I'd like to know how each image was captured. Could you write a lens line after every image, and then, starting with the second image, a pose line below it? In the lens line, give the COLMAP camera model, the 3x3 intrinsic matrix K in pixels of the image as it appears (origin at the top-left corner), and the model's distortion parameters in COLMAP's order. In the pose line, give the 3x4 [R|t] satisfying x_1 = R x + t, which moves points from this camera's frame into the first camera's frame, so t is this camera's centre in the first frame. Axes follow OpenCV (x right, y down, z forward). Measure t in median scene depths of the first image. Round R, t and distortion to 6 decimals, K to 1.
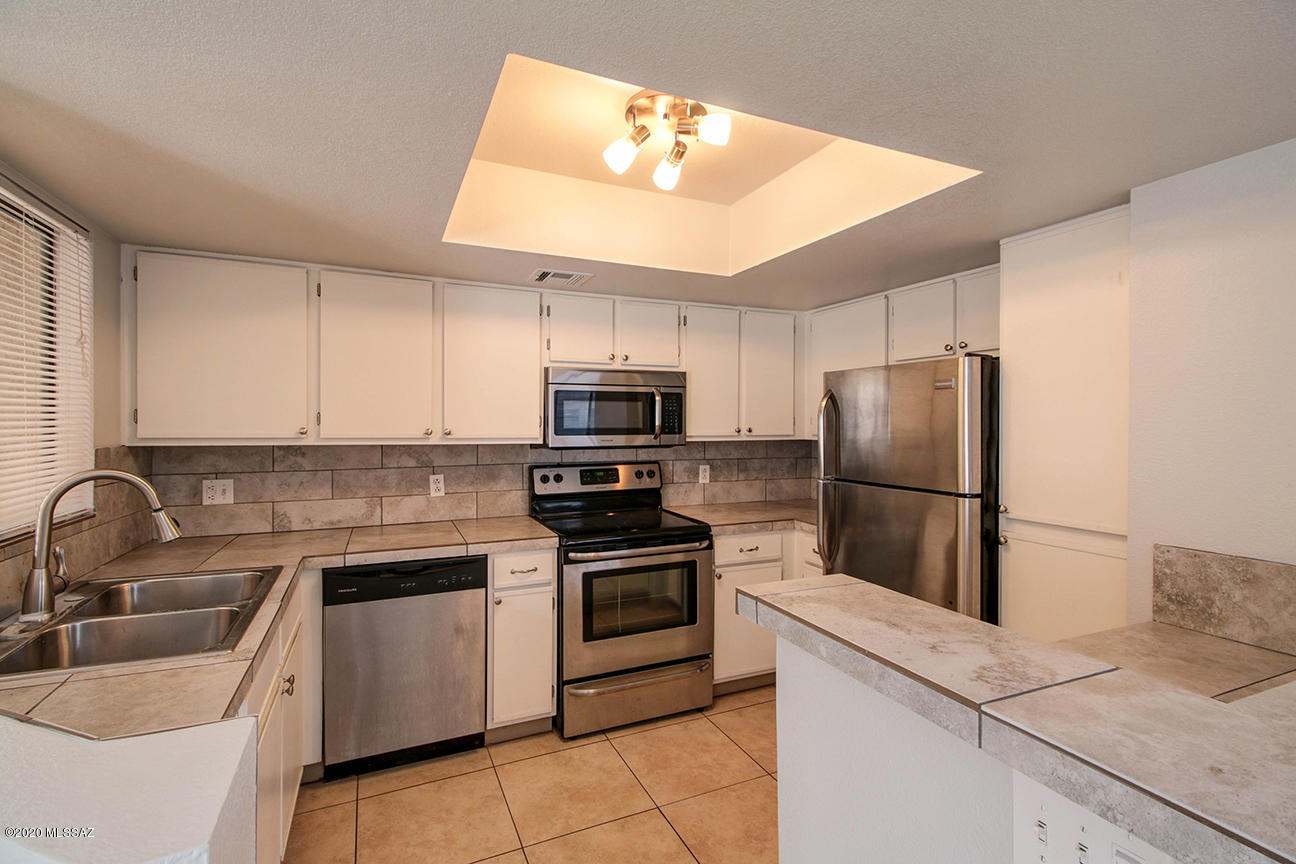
lens RADIAL K [[613.7, 0, 656.5], [0, 613.7, 426.0], [0, 0, 1]] dist [0.015730, -0.000017]
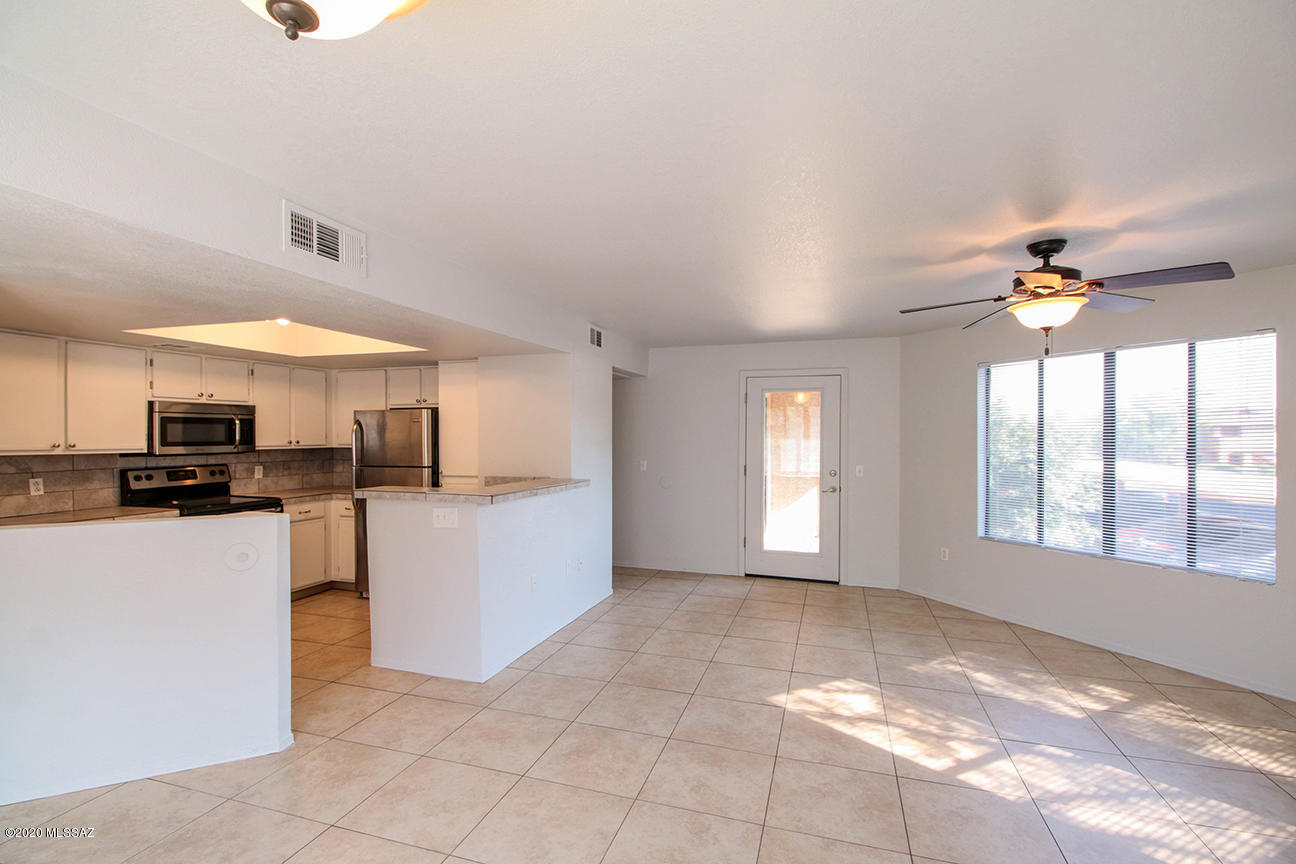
lens RADIAL K [[592.7, 0, 654.5], [0, 592.7, 440.3], [0, 0, 1]] dist [0.017325, -0.000072]
pose [[0.678964, -0.009786, 0.734106, -0.399997], [0.008893, 0.999947, 0.005104, 0.002894], [-0.734118, 0.003063, 0.679015, -0.829631]]
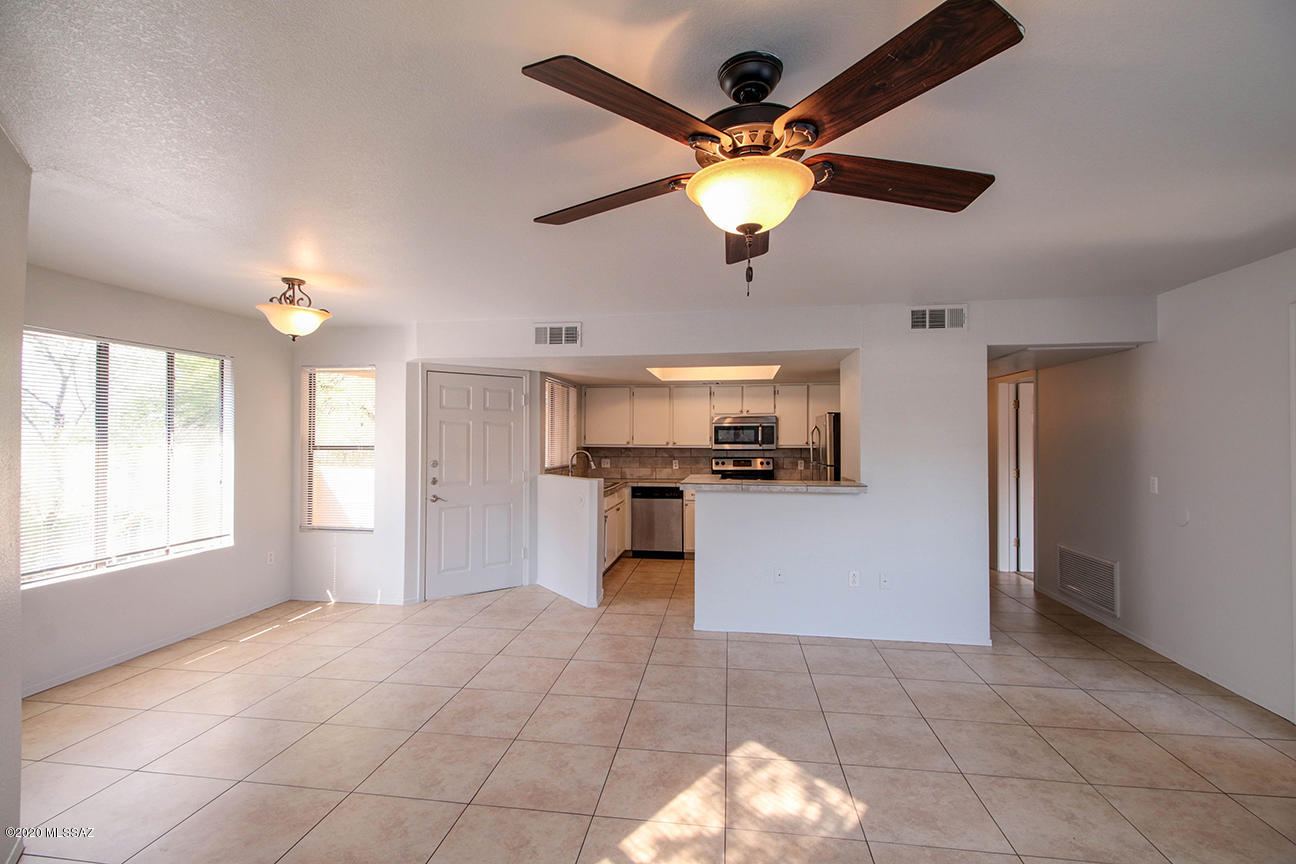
lens RADIAL K [[589.0, 0, 630.3], [0, 589.0, 429.1], [0, 0, 1]] dist [0.002674, -0.000073]
pose [[0.824391, -0.013620, -0.565856, 0.850866], [-0.002298, 0.999622, -0.027410, 0.018199], [0.566016, 0.023897, 0.824048, -1.088567]]
